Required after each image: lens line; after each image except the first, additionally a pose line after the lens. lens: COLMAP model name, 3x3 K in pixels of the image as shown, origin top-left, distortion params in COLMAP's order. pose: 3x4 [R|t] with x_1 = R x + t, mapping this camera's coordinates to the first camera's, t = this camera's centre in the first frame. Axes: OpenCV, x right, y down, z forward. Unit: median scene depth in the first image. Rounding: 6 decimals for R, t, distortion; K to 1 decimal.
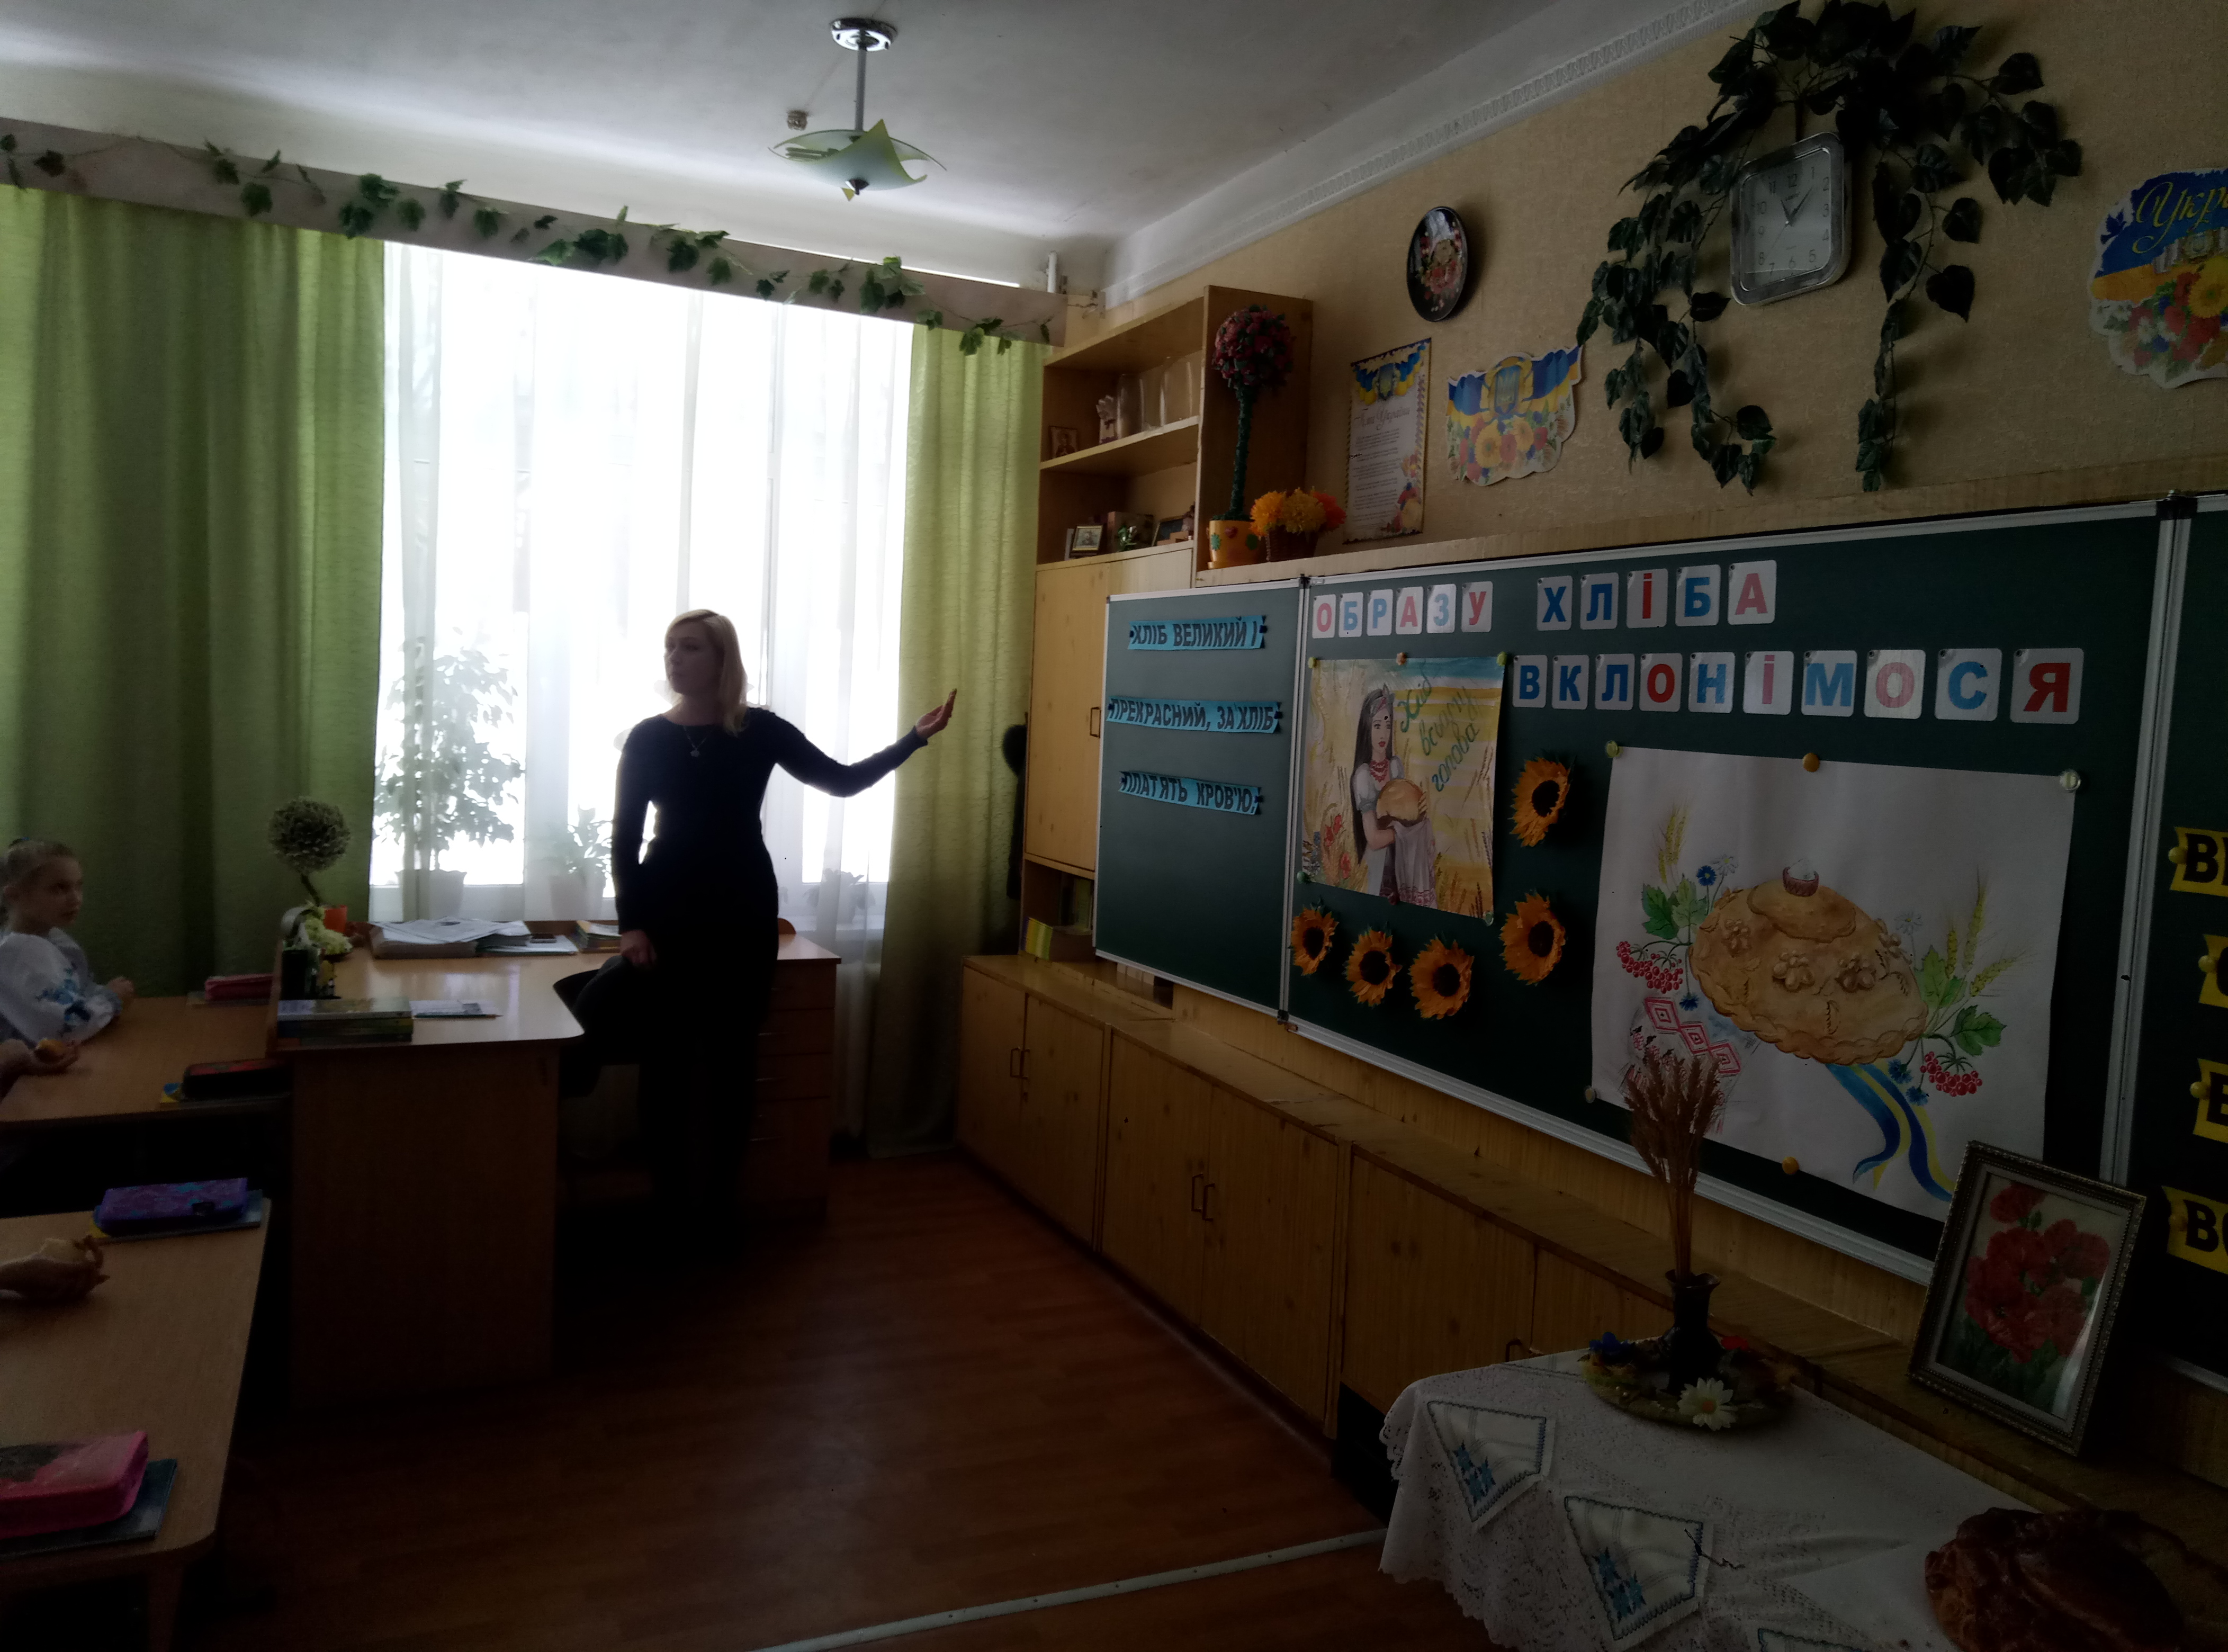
lens RADIAL K [[1652.6, 0, 1130.7], [0, 1652.6, 839.3], [0, 0, 1]] dist [0.034695, -0.035854]
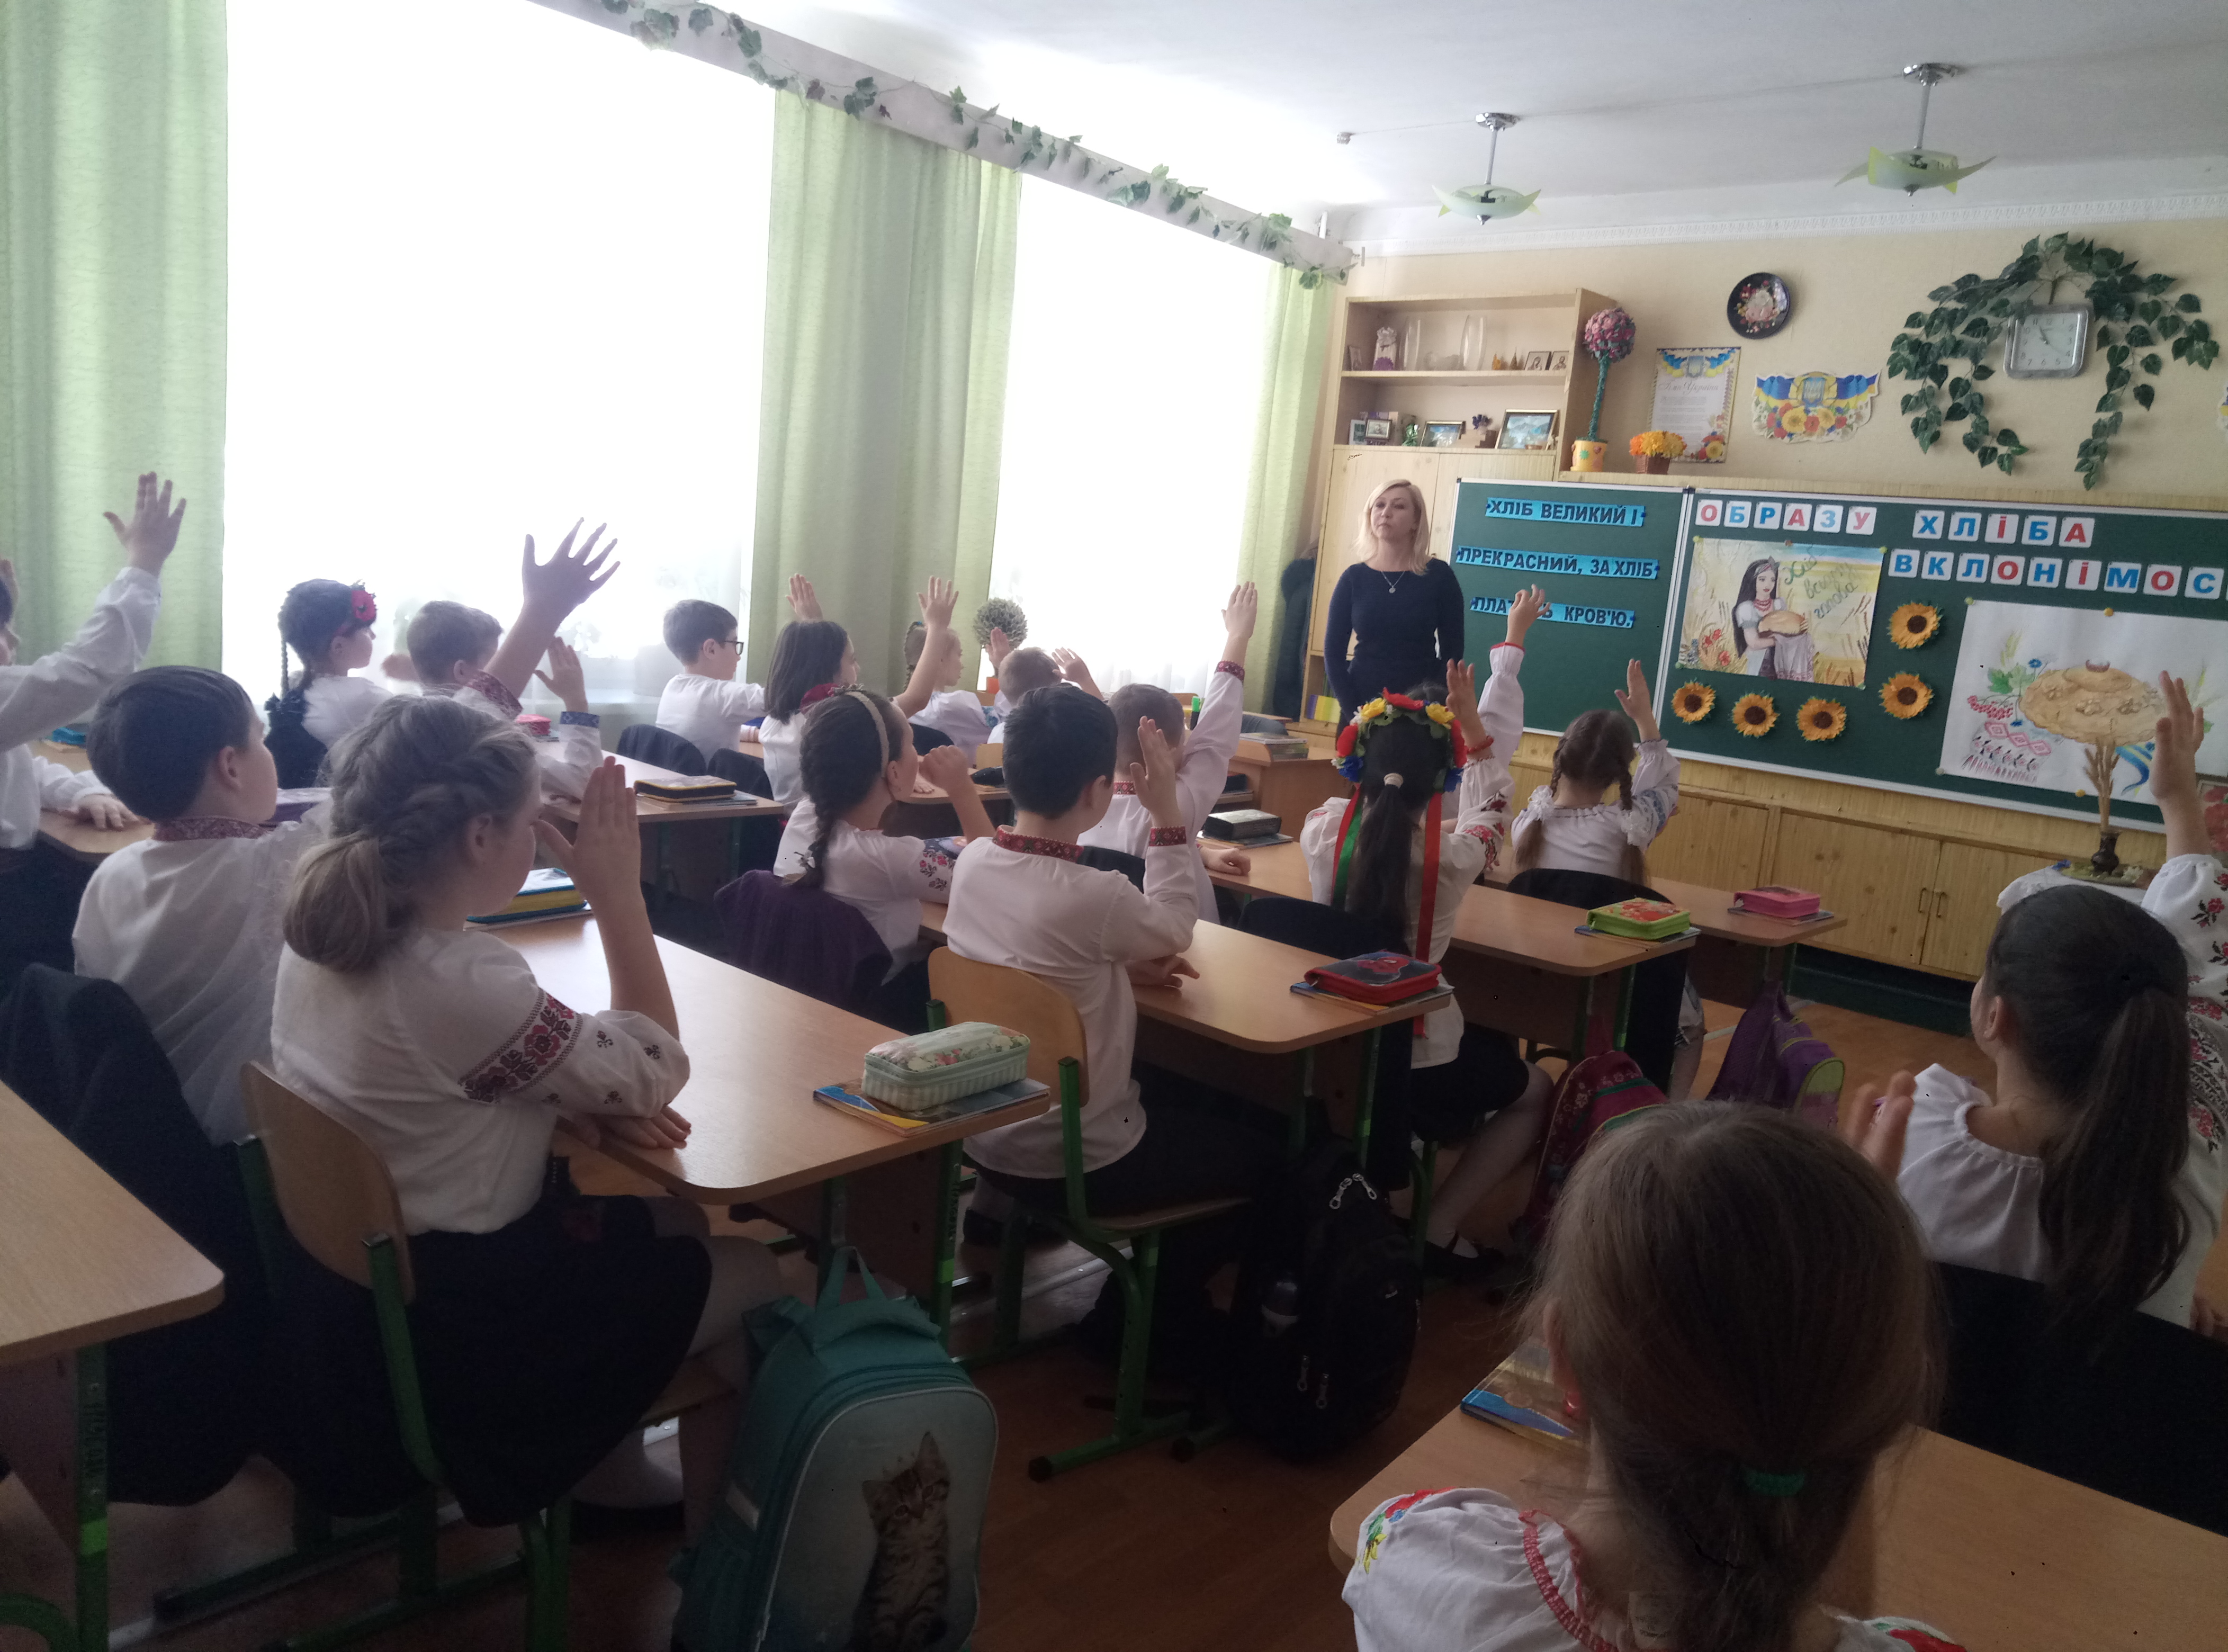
lens RADIAL K [[1659.0, 0, 1116.2], [0, 1659.0, 825.2], [0, 0, 1]] dist [0.011524, -0.004960]
pose [[0.921619, -0.026213, 0.387209, -1.479814], [-0.016383, 0.994199, 0.106298, 0.019315], [-0.387749, -0.104309, 0.915844, -0.495270]]
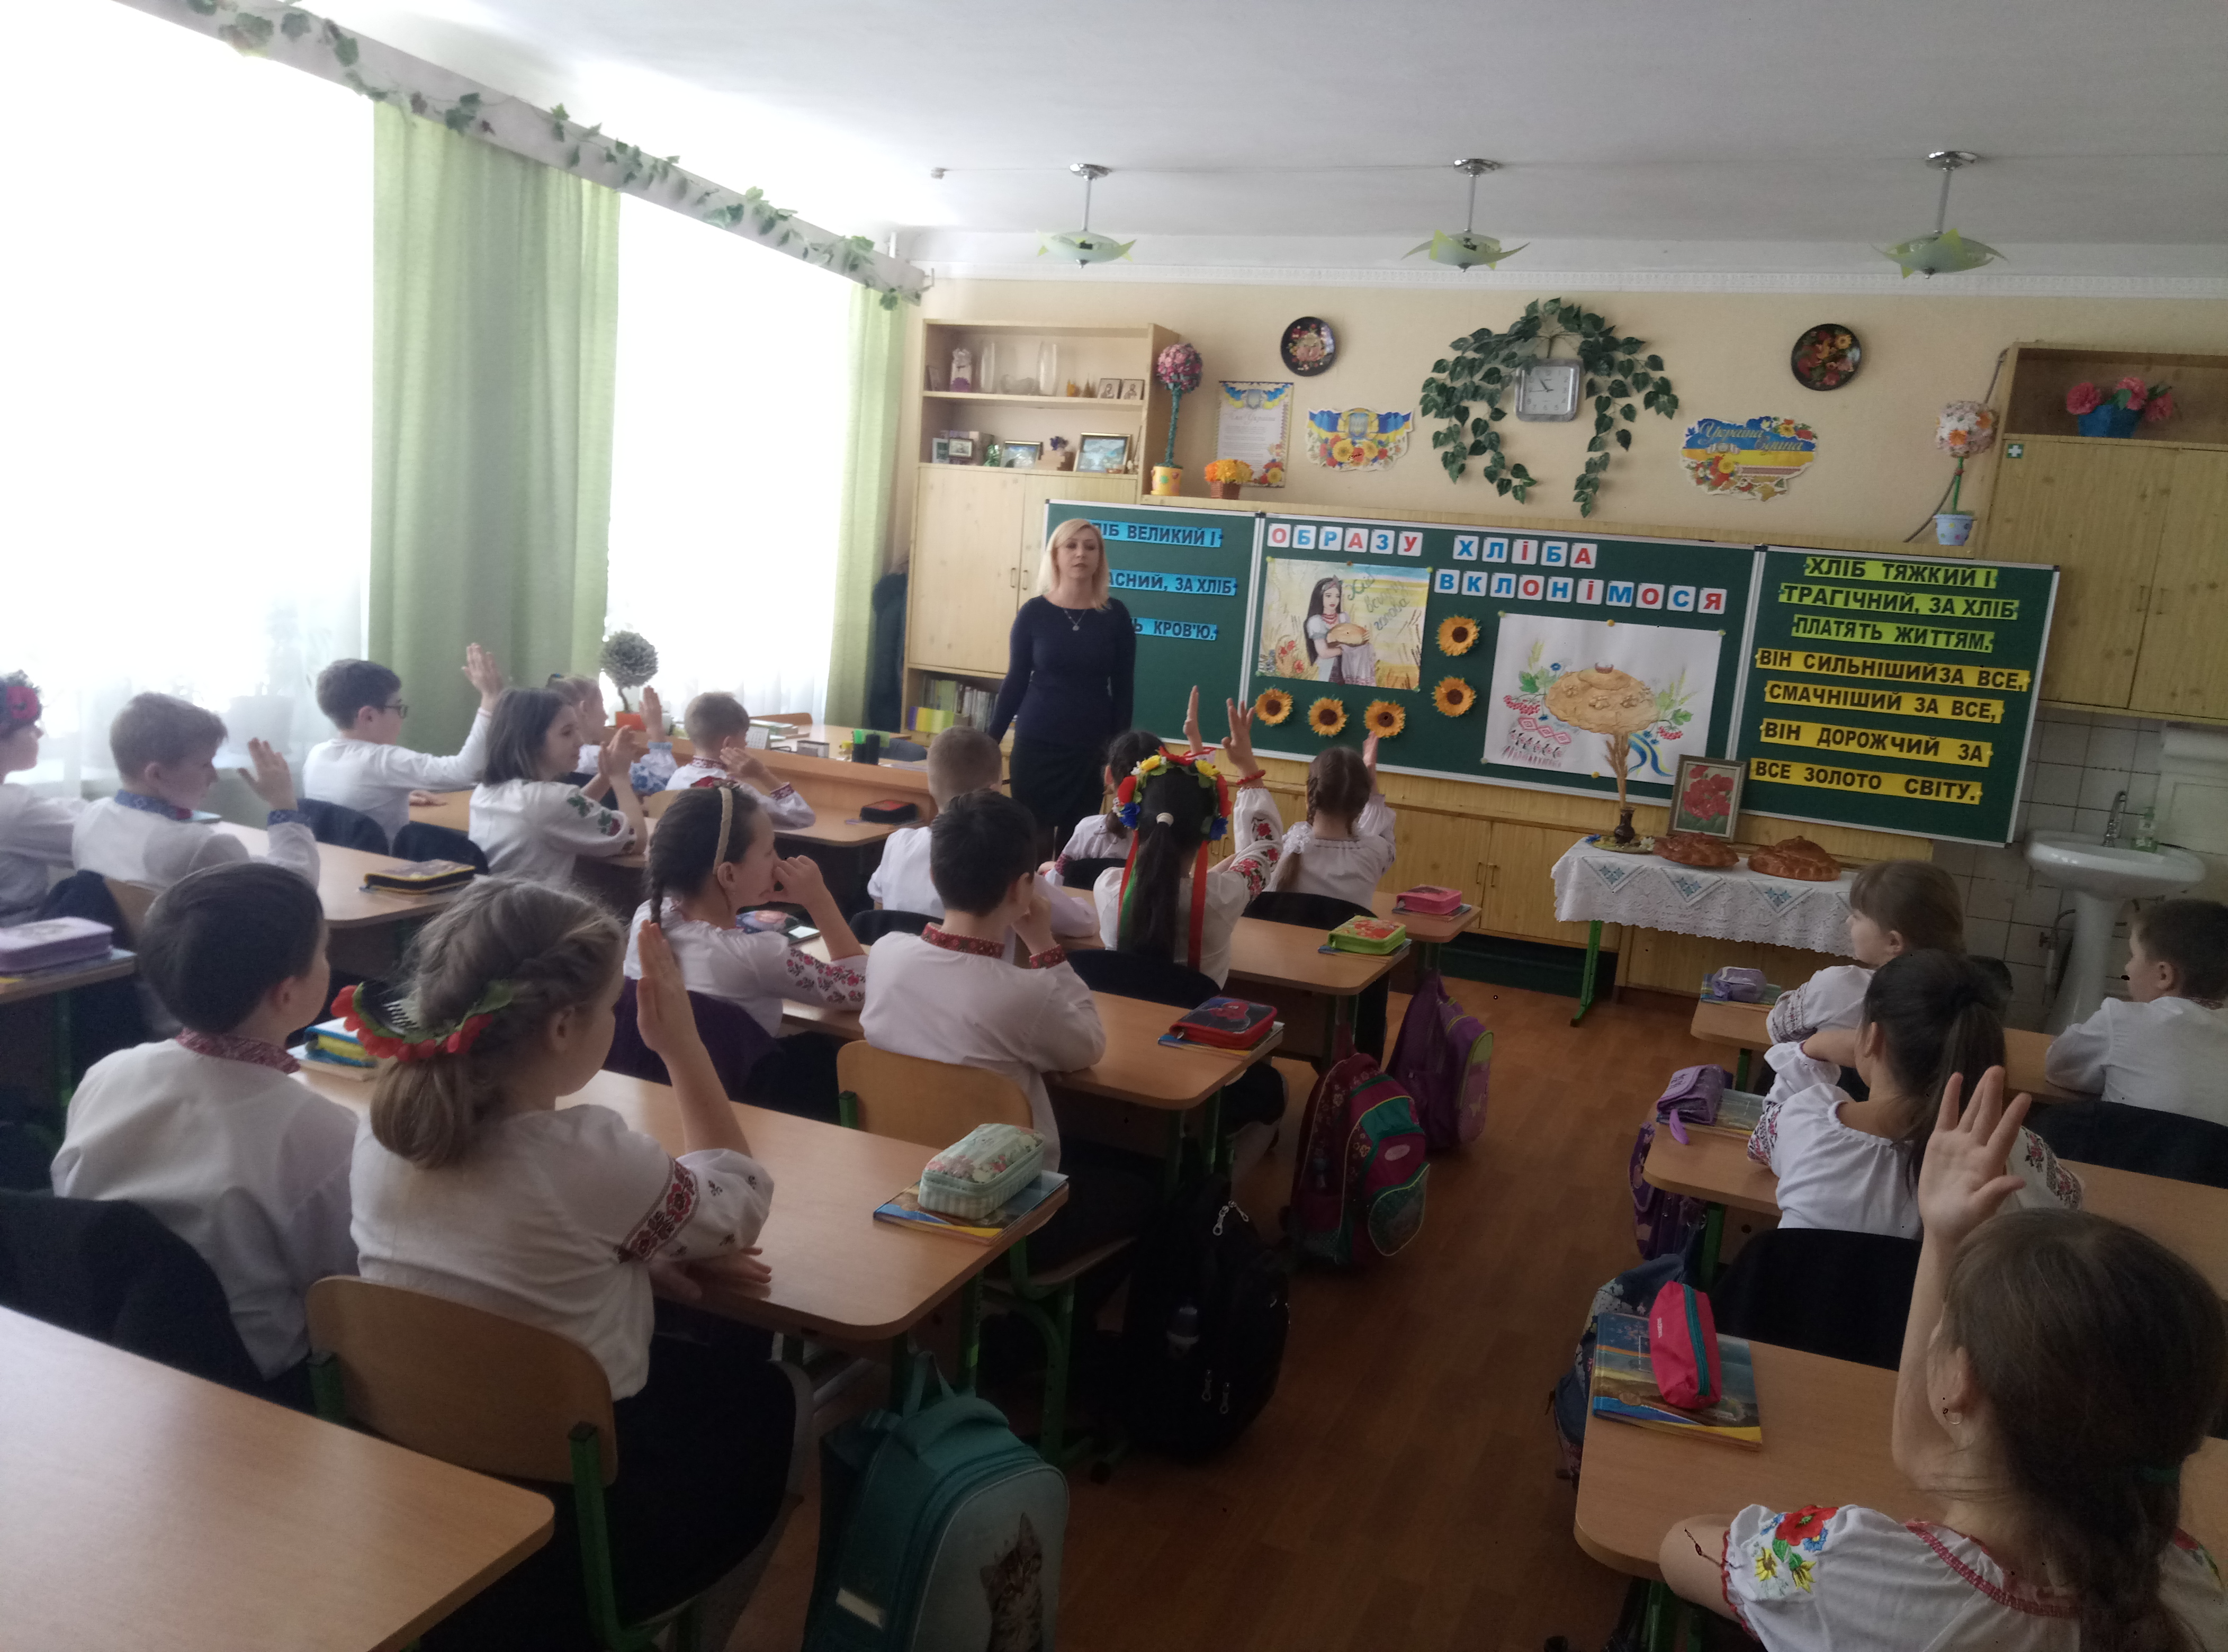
lens RADIAL K [[1654.1, 0, 1114.4], [0, 1654.1, 837.3], [0, 0, 1]] dist [0.046279, -0.064171]
pose [[0.749104, -0.094426, 0.655688, -1.721051], [0.009534, 0.991223, 0.131855, -0.056357], [-0.662384, -0.092522, 0.743430, -0.430435]]
